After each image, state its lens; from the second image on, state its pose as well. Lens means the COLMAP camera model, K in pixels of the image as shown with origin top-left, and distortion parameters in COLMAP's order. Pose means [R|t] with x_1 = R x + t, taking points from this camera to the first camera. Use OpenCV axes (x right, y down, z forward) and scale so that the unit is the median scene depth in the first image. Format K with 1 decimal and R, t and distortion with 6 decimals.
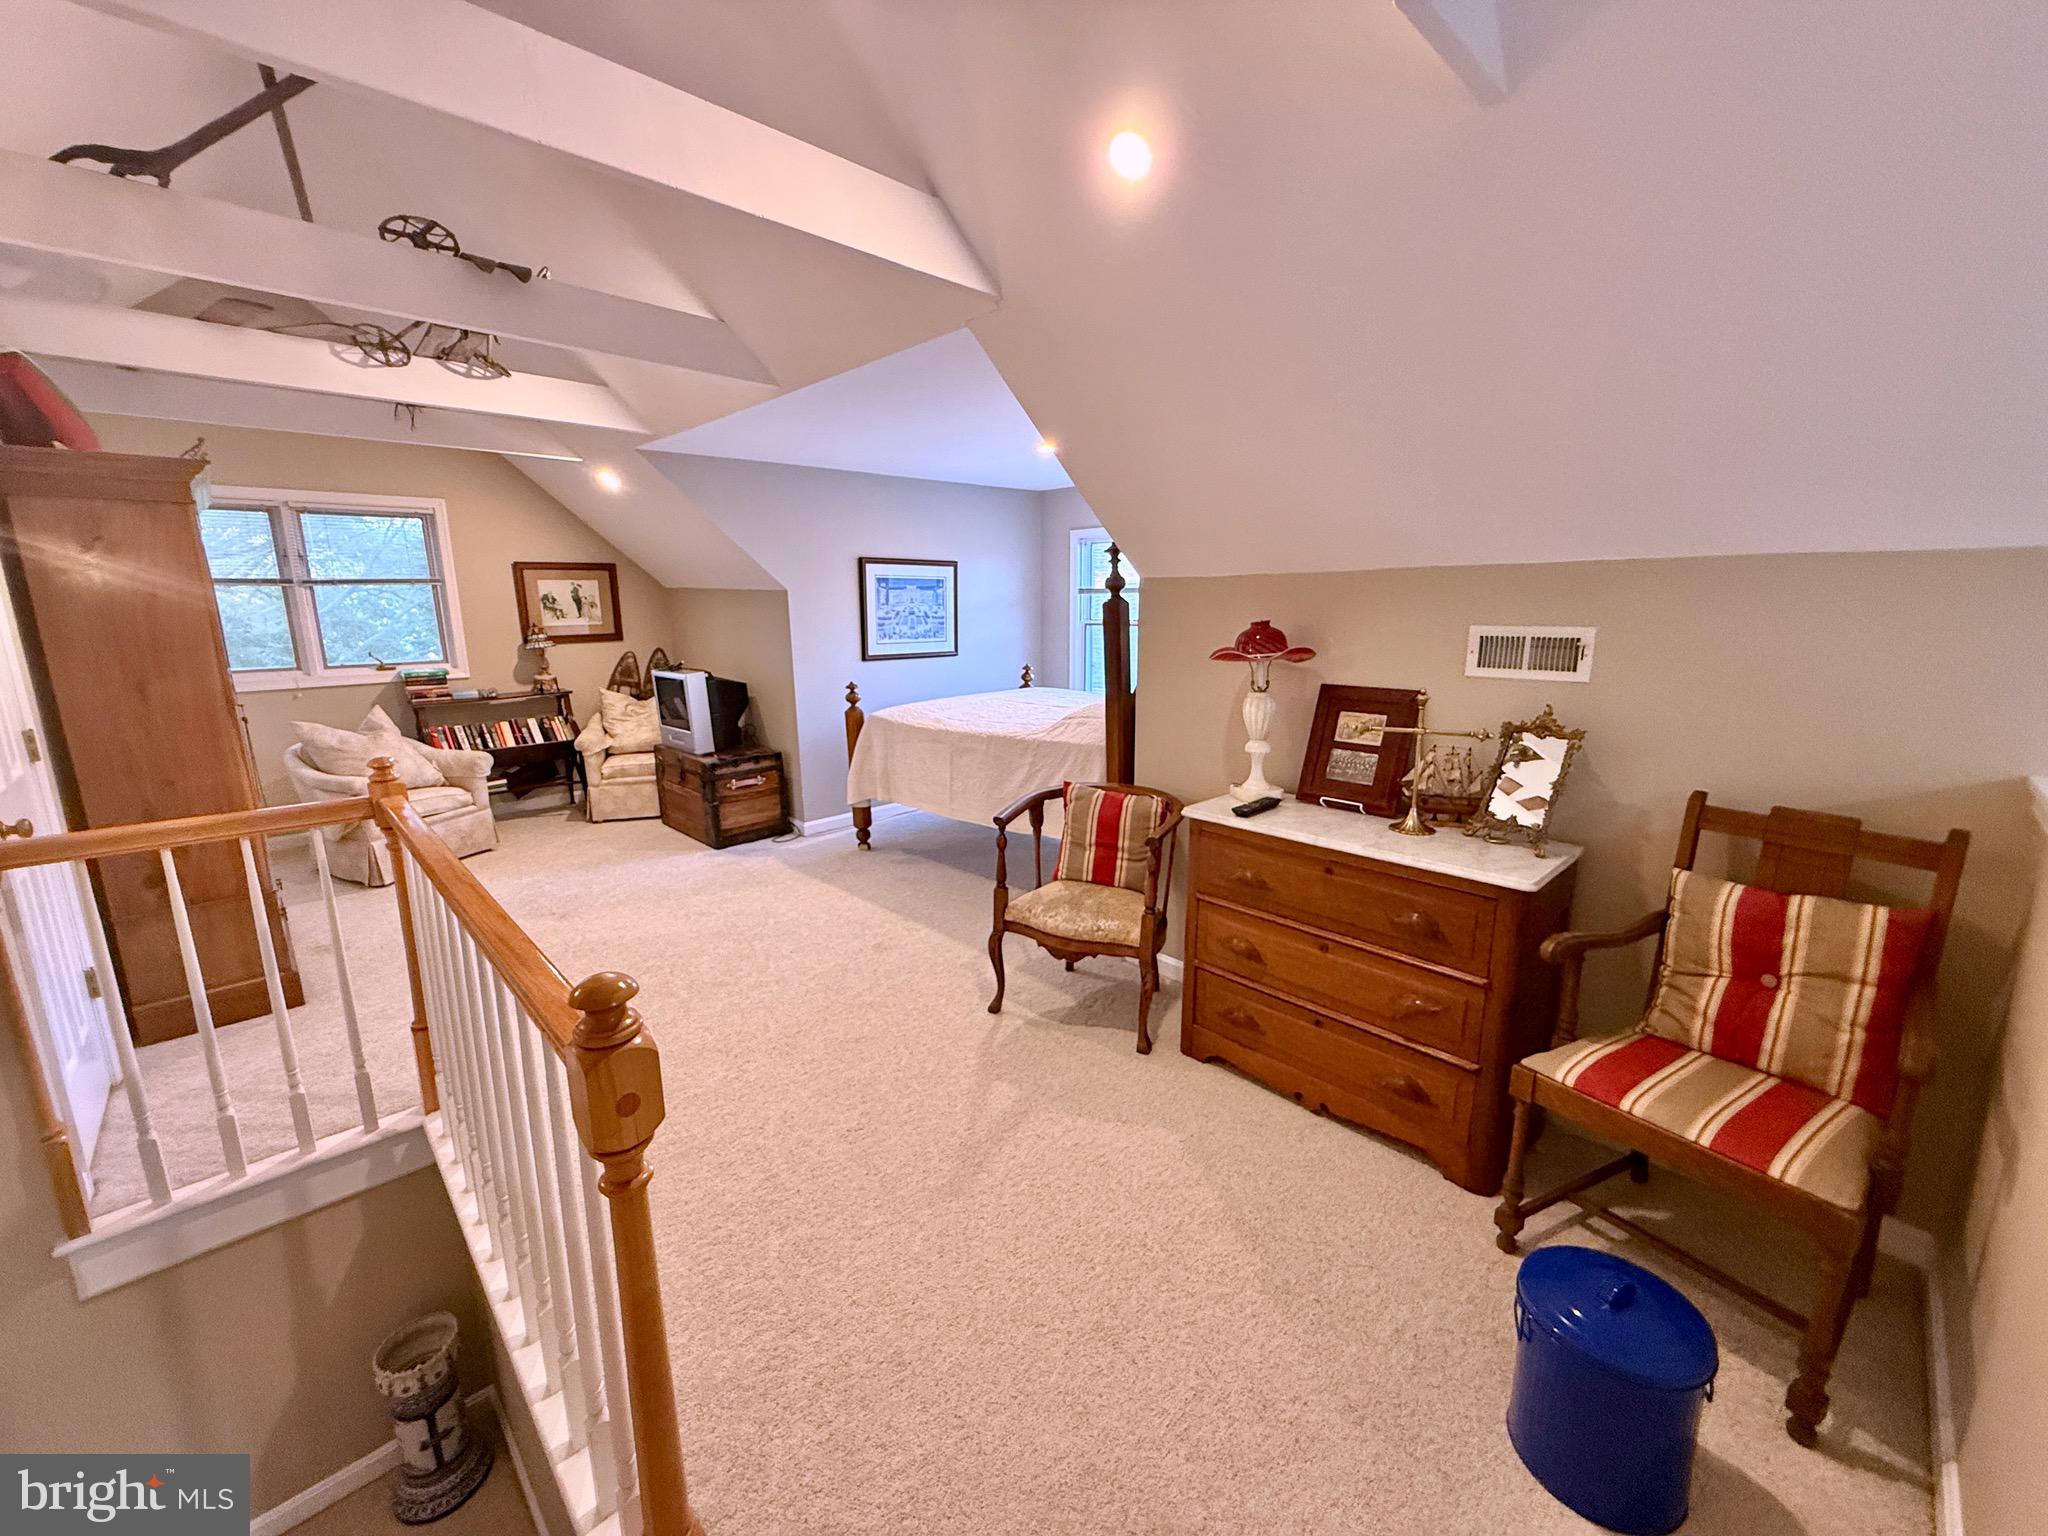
lens RADIAL K [[814.9, 0, 1027.1], [0, 814.9, 767.9], [0, 0, 1]] dist [-0.000845, -0.000235]
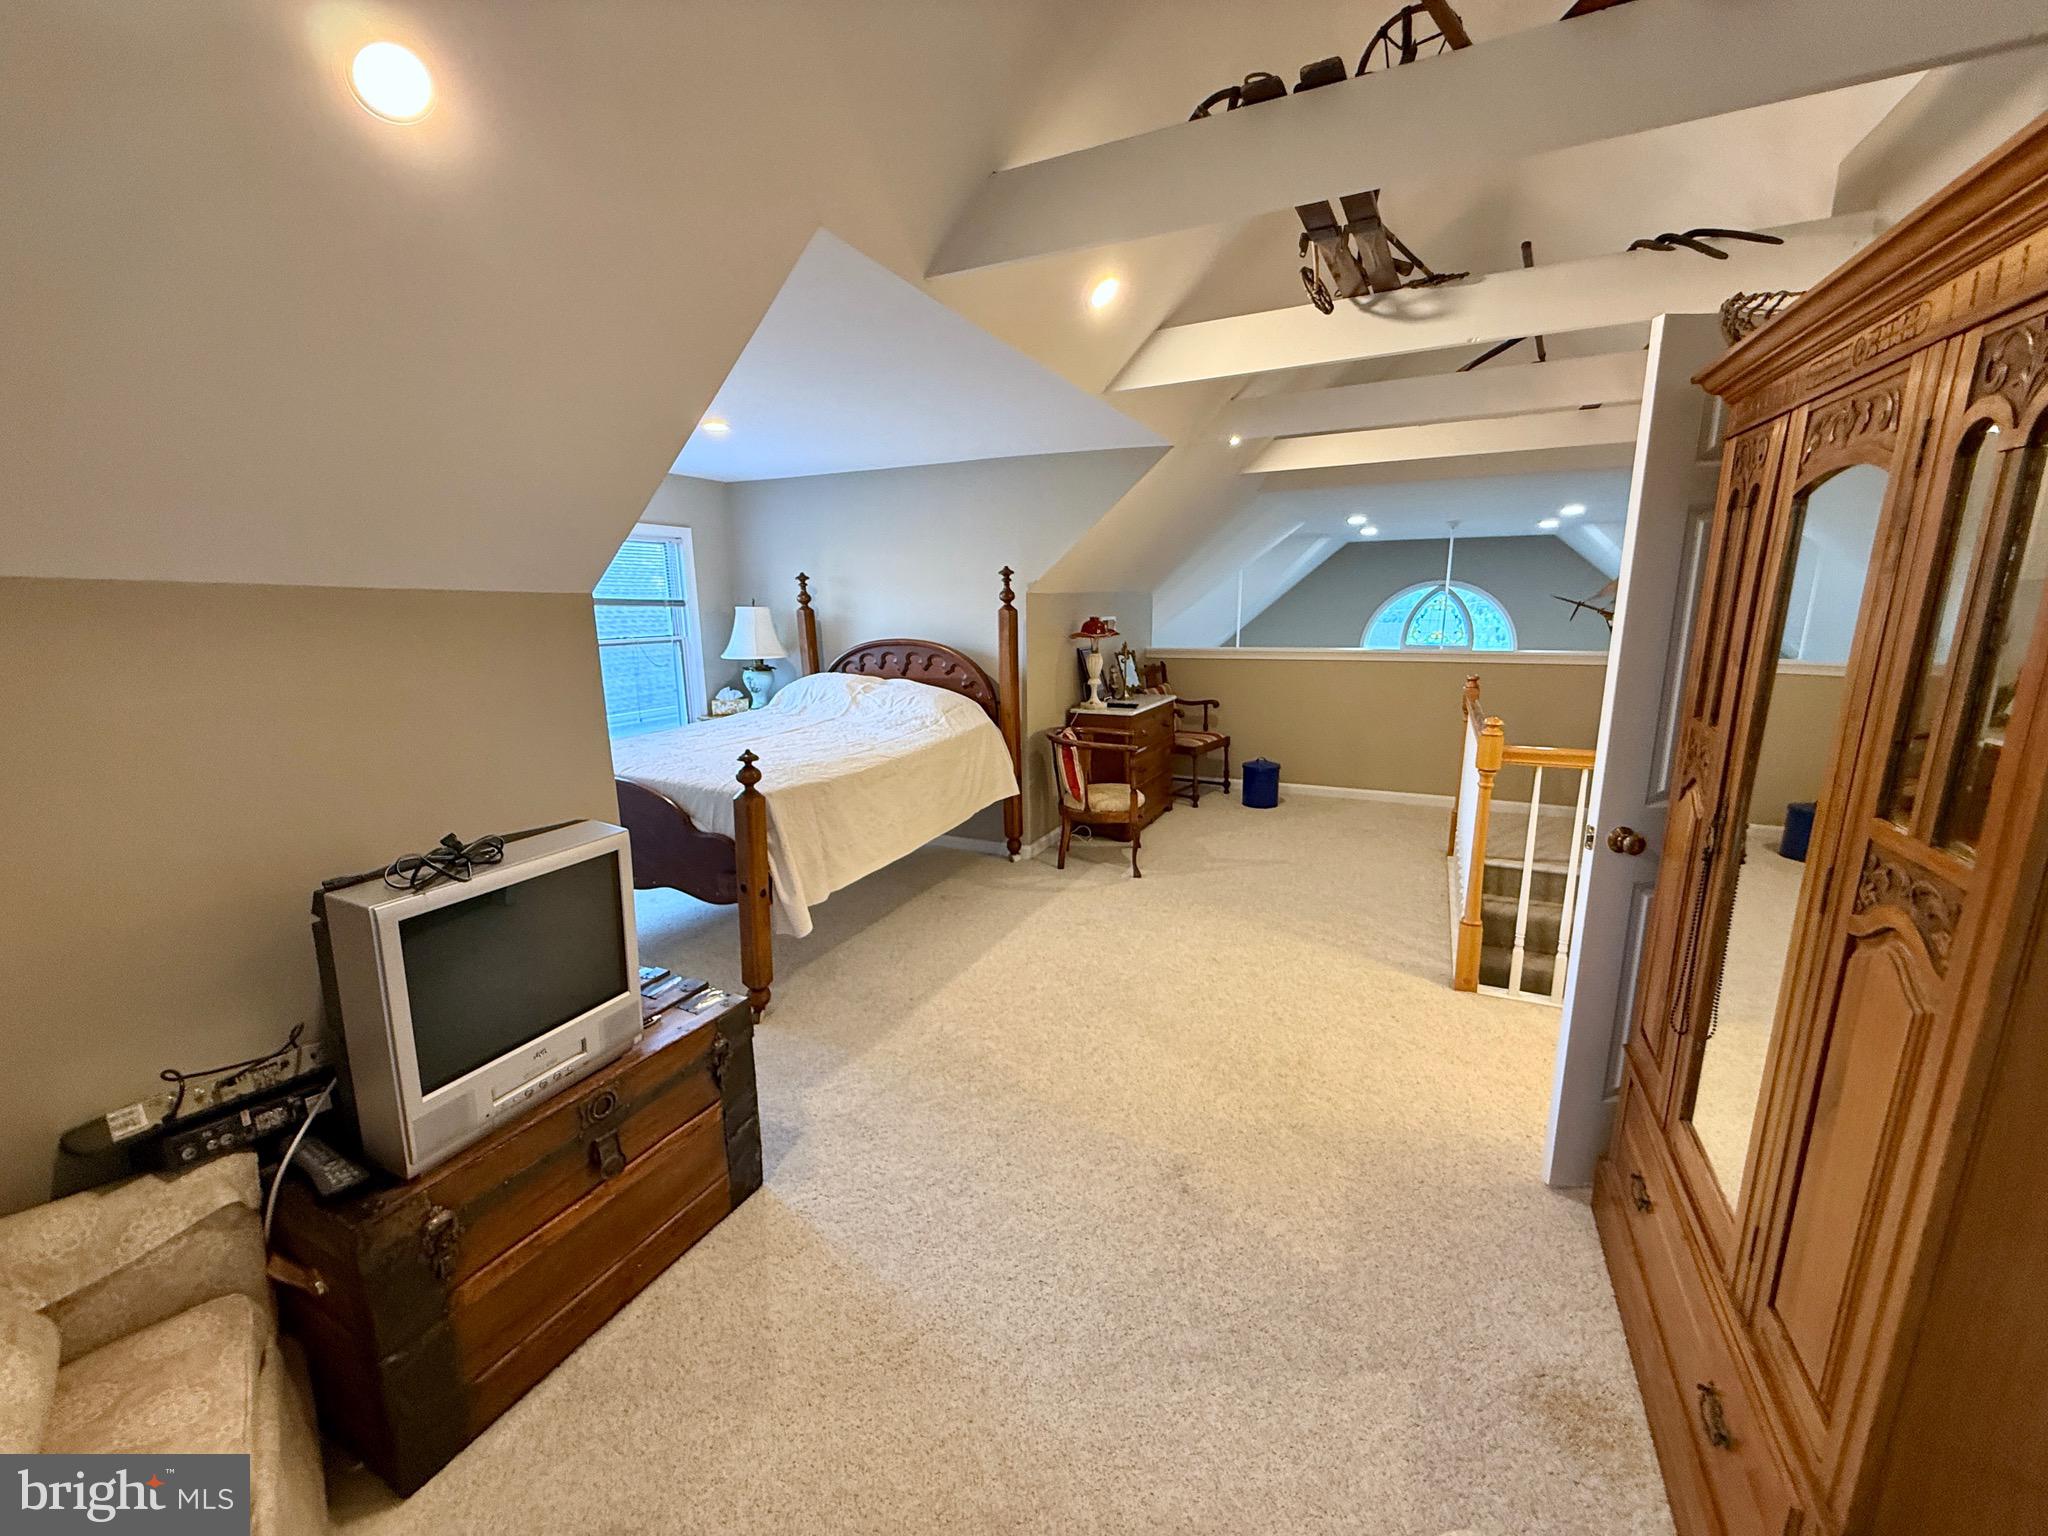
lens RADIAL K [[814.9, 0, 1021.9], [0, 814.9, 774.0], [0, 0, 1]] dist [-0.000845, -0.000235]
pose [[-0.331008, -0.187306, 0.924851, -1.194402], [0.206847, 0.941862, 0.264782, -0.294242], [-0.920678, 0.278948, -0.273020, 1.394016]]
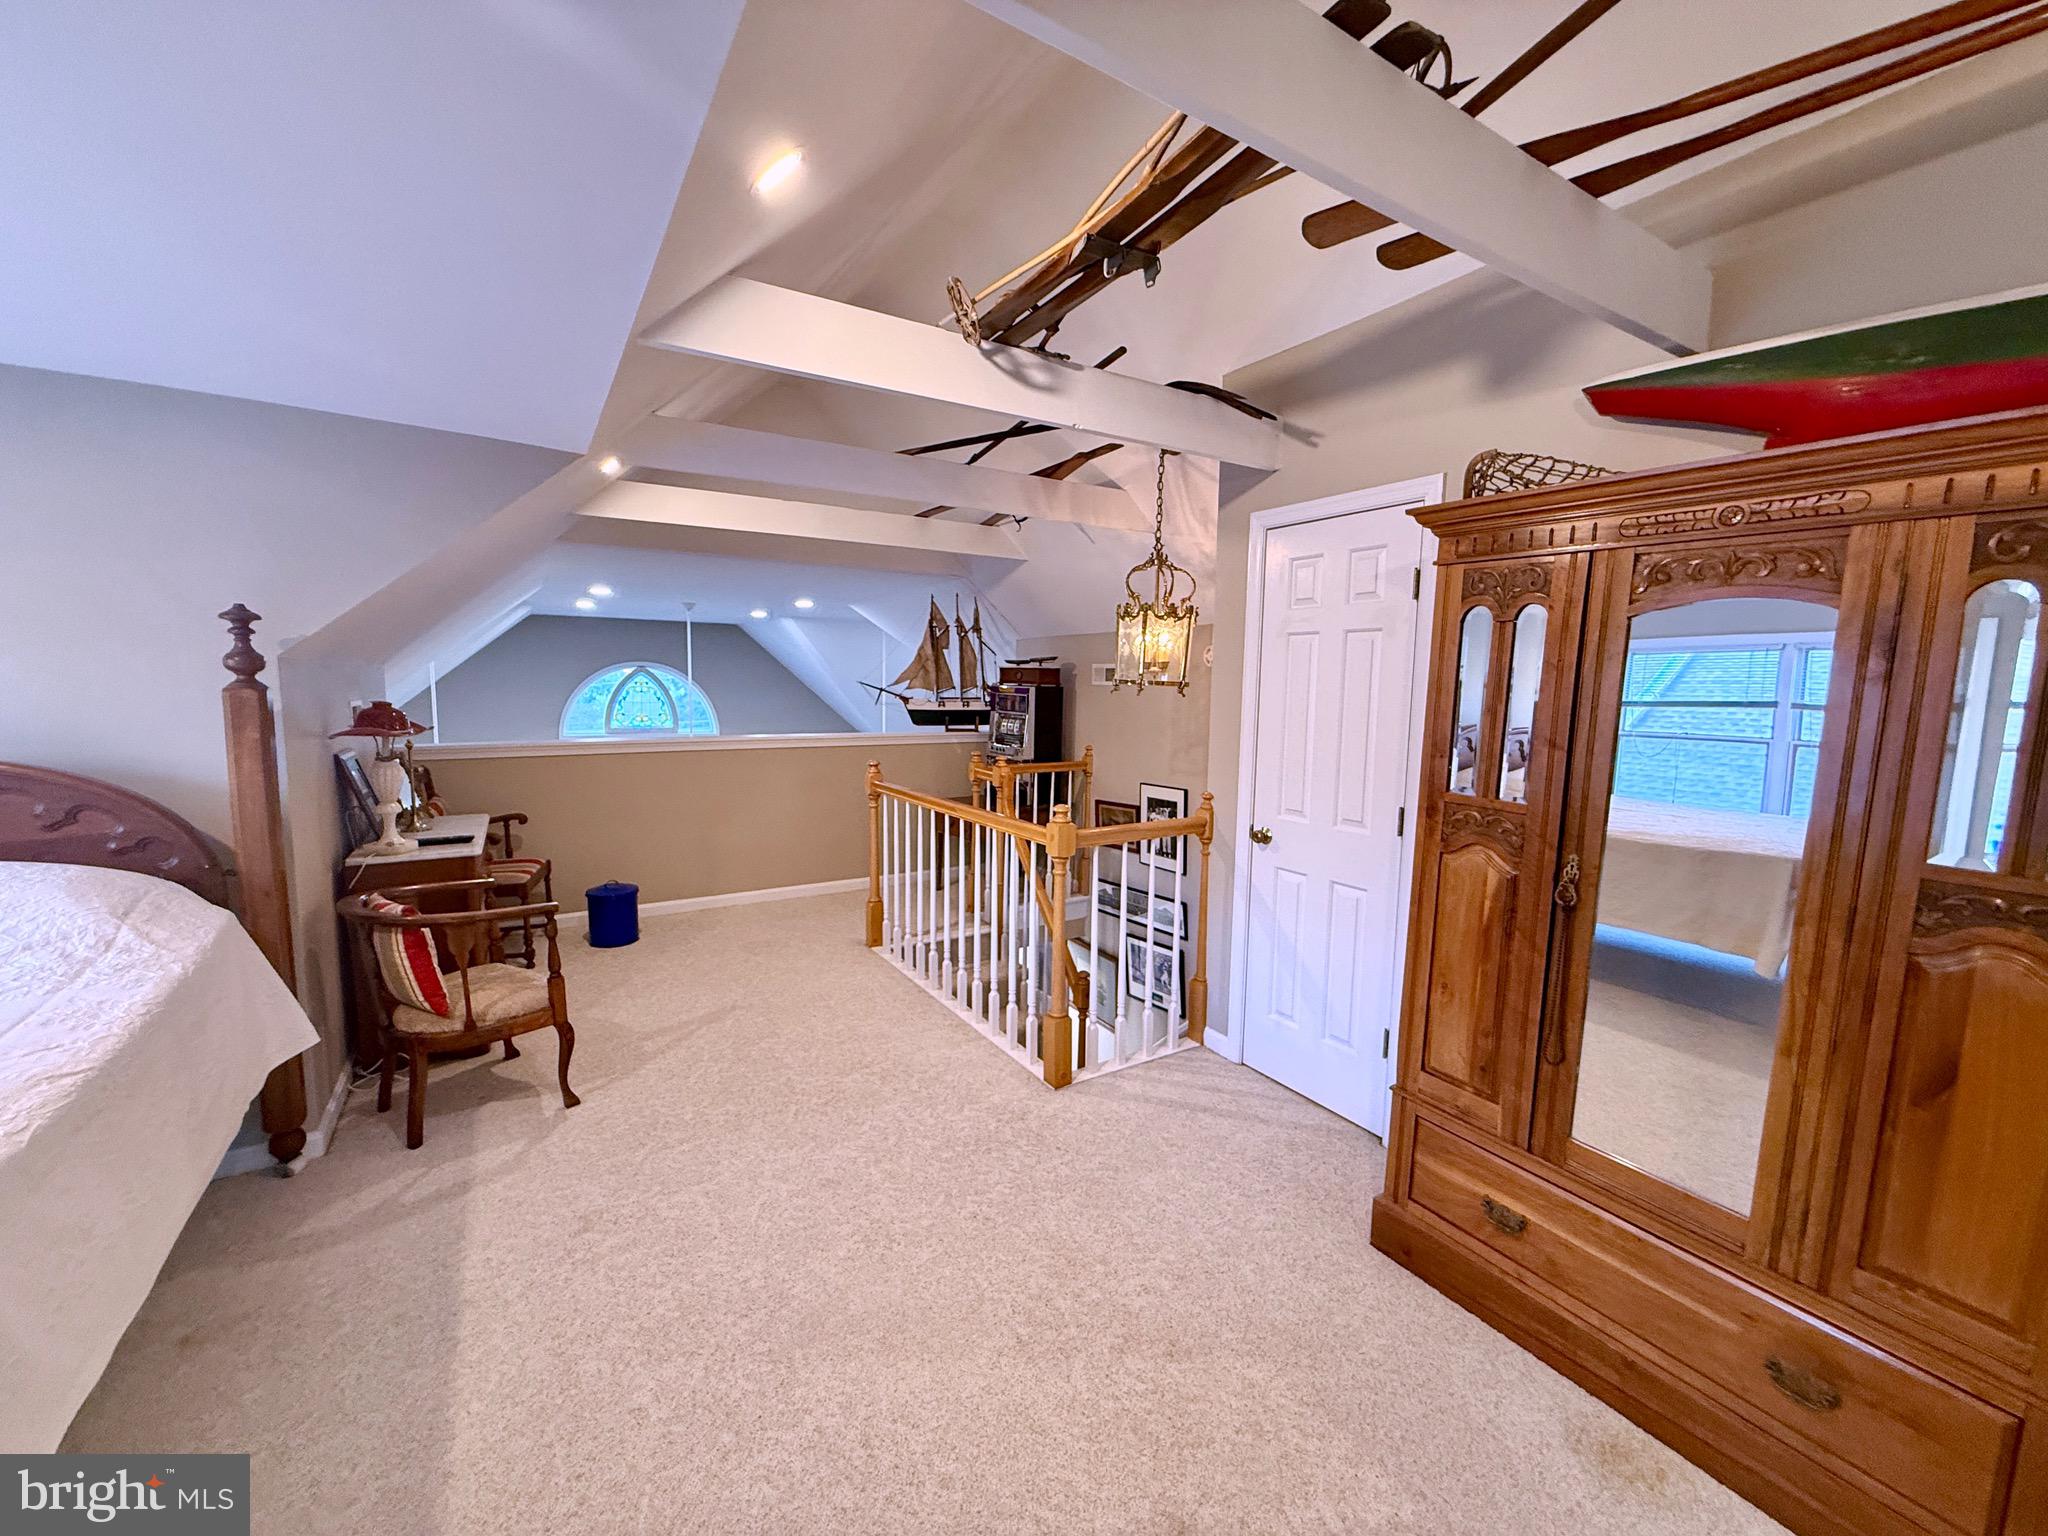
lens RADIAL K [[814.9, 0, 1012.7], [0, 814.9, 774.6], [0, 0, 1]] dist [-0.000845, -0.000235]
pose [[-0.974538, -0.034233, 0.221593, -0.669108], [0.036482, 0.950899, 0.307344, -0.316042], [-0.221234, 0.307603, -0.925438, 1.483220]]
